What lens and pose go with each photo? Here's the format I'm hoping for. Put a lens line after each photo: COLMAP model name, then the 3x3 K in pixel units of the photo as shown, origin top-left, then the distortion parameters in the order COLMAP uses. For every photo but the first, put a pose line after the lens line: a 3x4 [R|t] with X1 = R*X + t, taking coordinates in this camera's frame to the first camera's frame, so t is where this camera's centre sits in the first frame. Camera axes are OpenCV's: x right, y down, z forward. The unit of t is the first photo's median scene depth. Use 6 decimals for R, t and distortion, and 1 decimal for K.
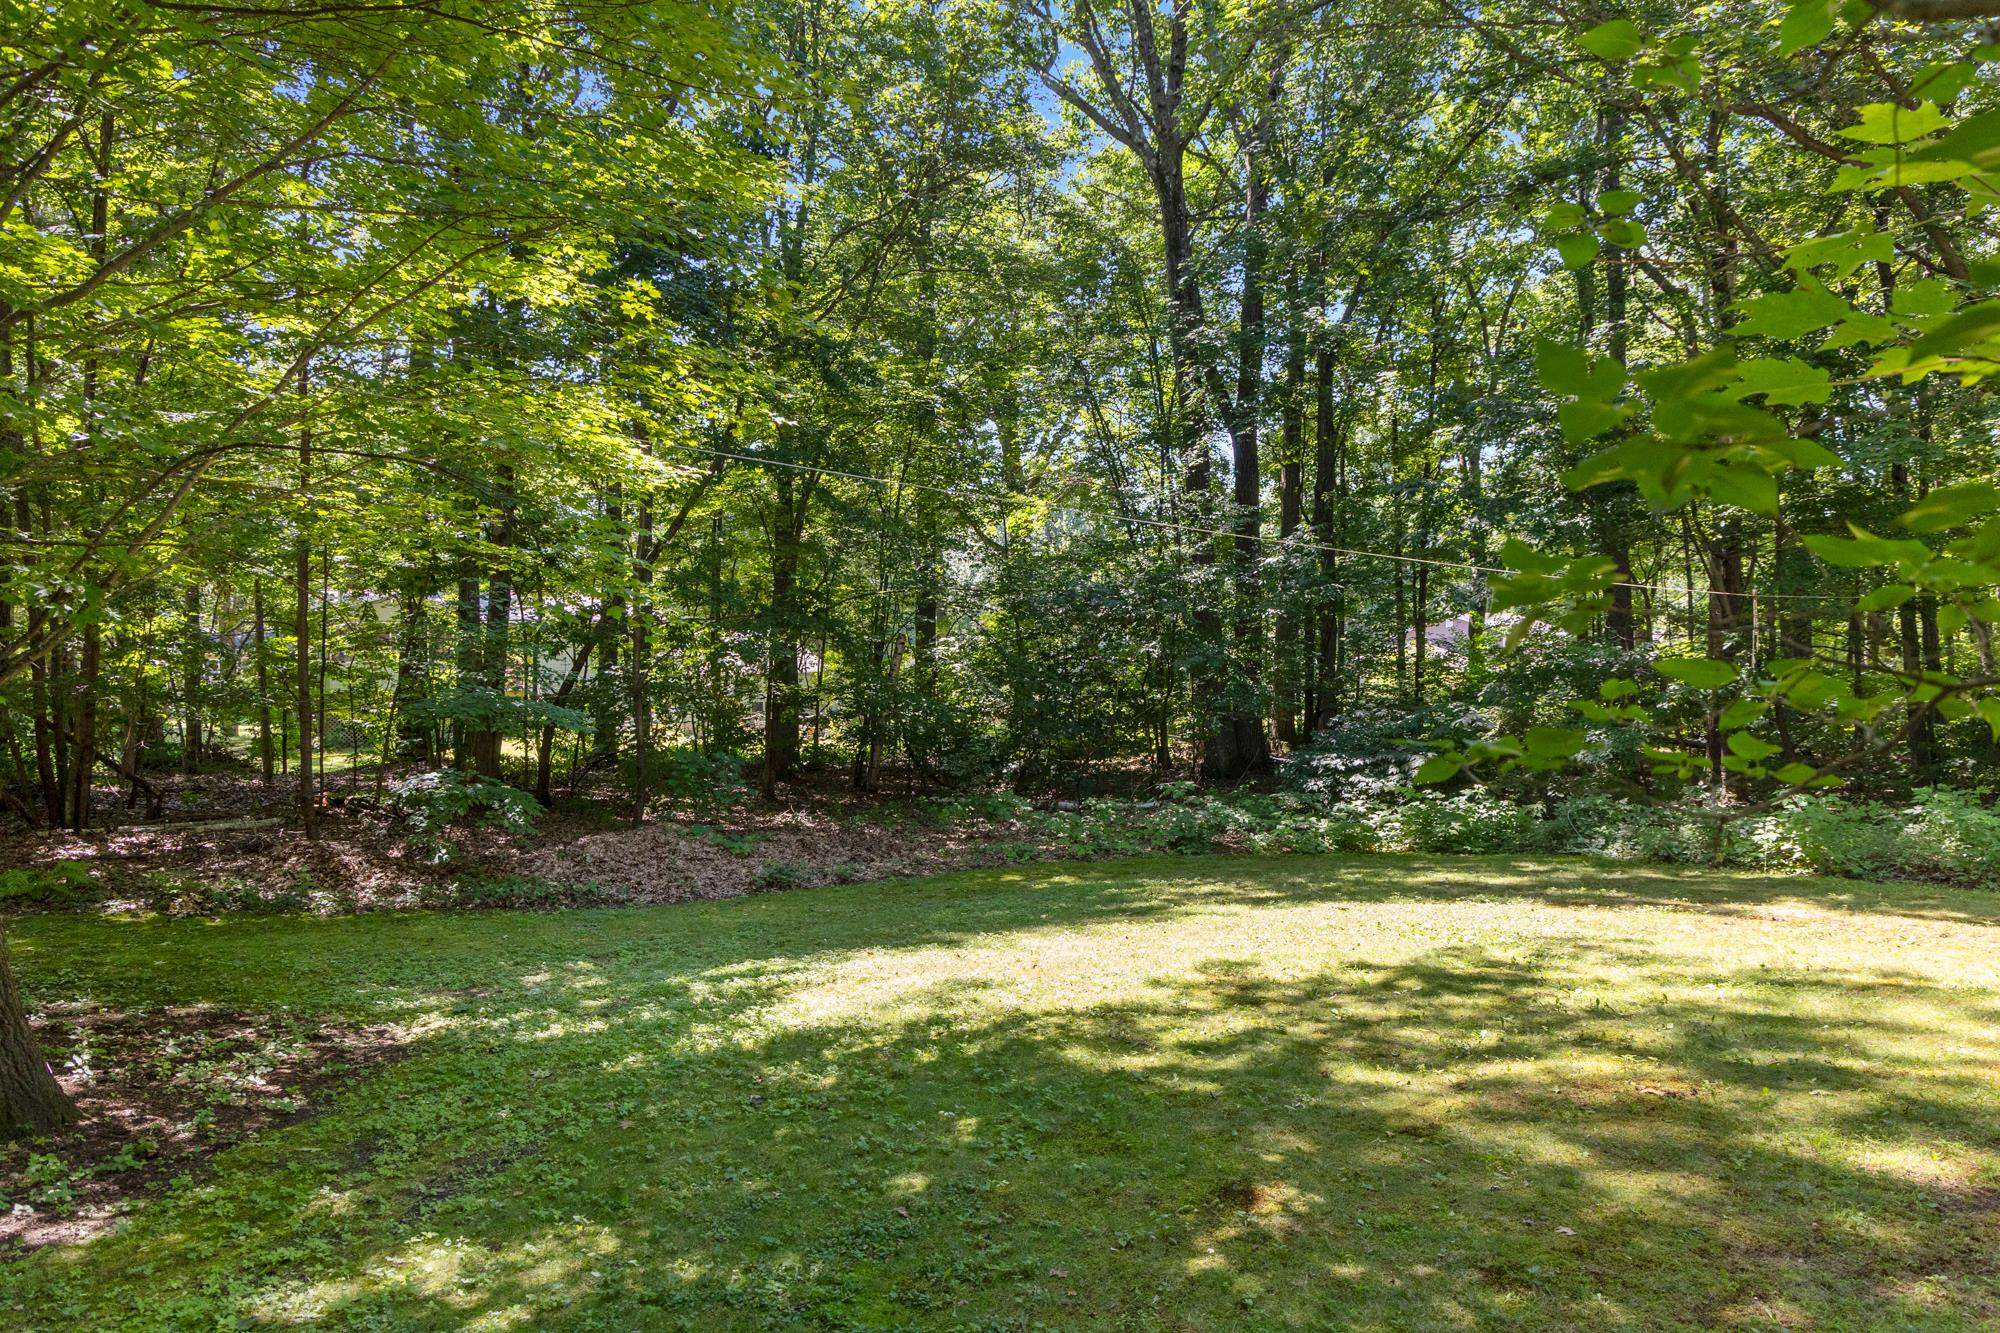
lens RADIAL K [[1339.8, 0, 1004.0], [0, 1339.8, 662.0], [0, 0, 1]] dist [0.007050, 0.000466]
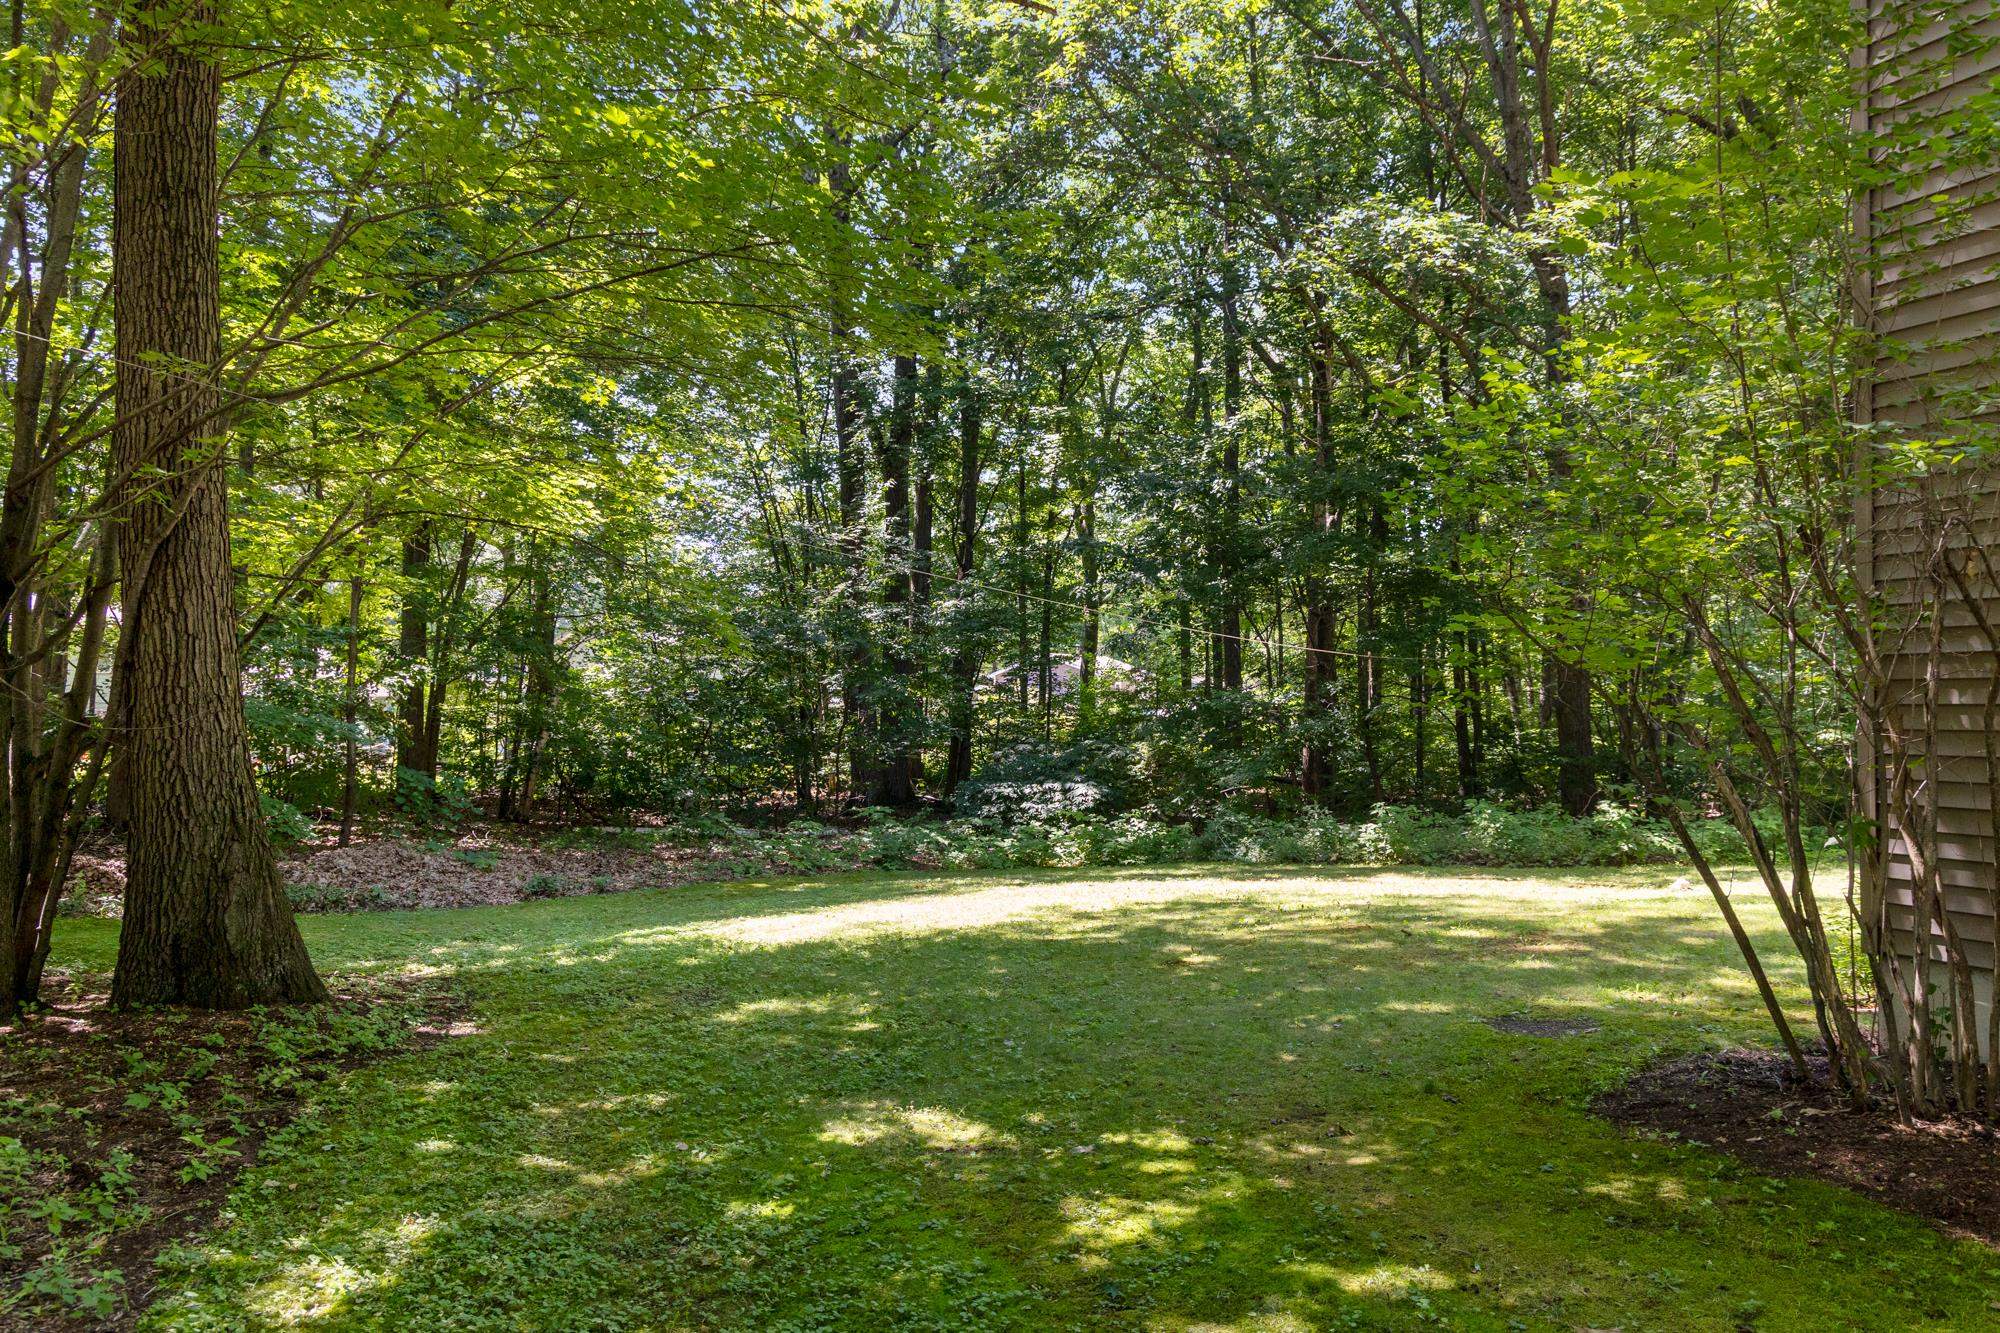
lens RADIAL K [[1542.3, 0, 997.9], [0, 1542.3, 670.1], [0, 0, 1]] dist [0.007314, 0.000398]
pose [[0.952602, 0.032703, 0.302458, -0.158403], [-0.026996, 0.999370, -0.023034, 0.006128], [-0.303021, 0.013777, 0.952884, -0.220355]]
